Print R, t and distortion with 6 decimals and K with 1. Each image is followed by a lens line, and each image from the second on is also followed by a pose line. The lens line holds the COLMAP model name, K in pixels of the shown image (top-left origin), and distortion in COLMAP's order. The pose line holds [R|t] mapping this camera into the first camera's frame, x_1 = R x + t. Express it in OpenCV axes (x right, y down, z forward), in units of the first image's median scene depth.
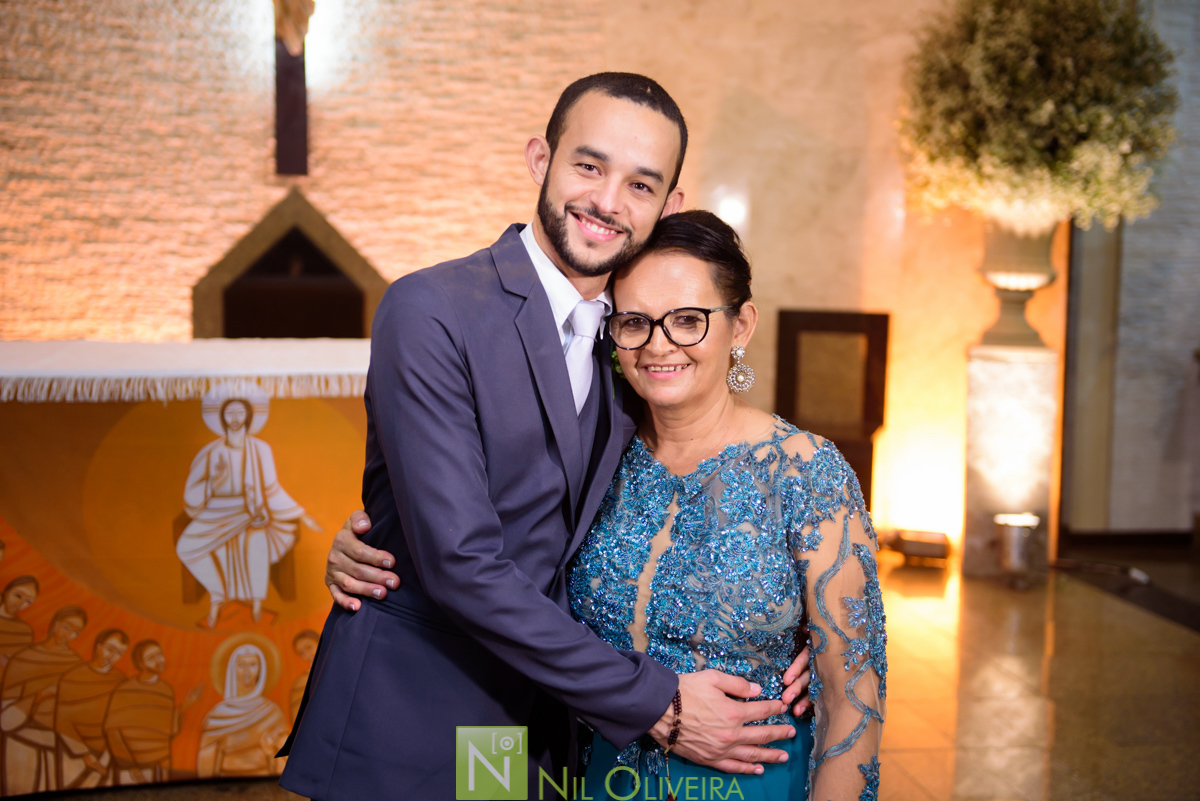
lens RADIAL K [[1685.3, 0, 600.0], [0, 1685.3, 400.5], [0, 0, 1]] dist [0.129125, 0.048593]
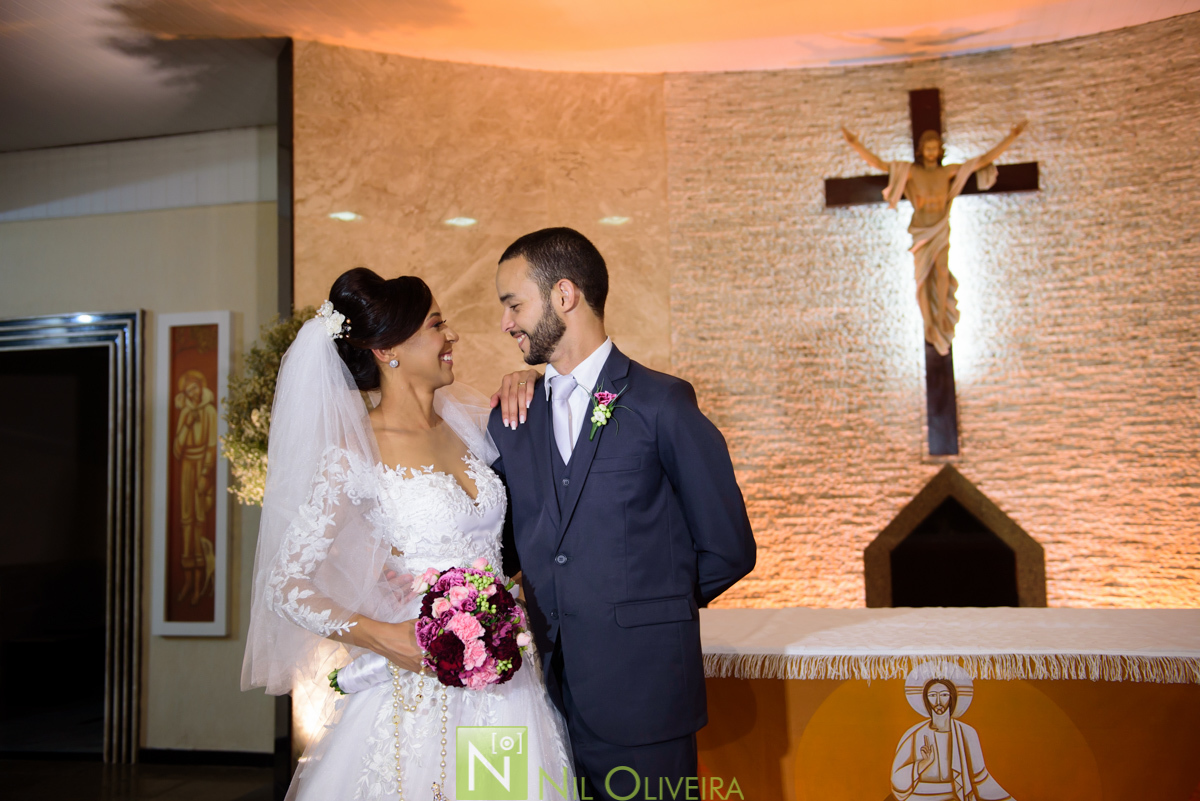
lens RADIAL K [[1181.8, 0, 600.0], [0, 1181.8, 400.5], [0, 0, 1]] dist [0.034121, 0.004477]
pose [[0.906676, -0.070919, -0.415823, -0.051962], [-0.004819, 0.983960, -0.178324, -0.020276], [0.421800, 0.163686, 0.891791, 0.149888]]
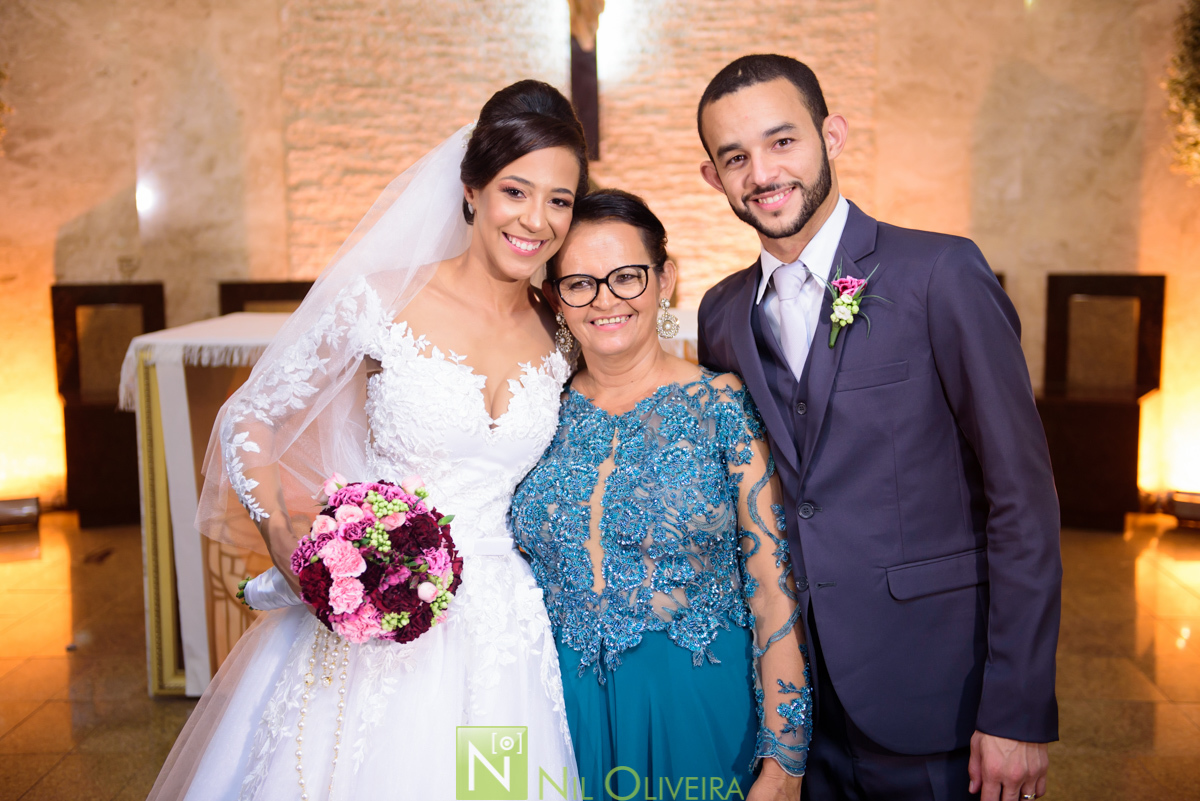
lens RADIAL K [[1621.5, 0, 600.0], [0, 1621.5, 400.5], [0, 0, 1]] dist [0.112562, 0.131562]
pose [[0.974872, -0.001694, -0.222760, 0.060775], [0.005549, 0.999845, 0.016682, 0.003817], [0.222697, -0.017499, 0.974731, -0.020650]]
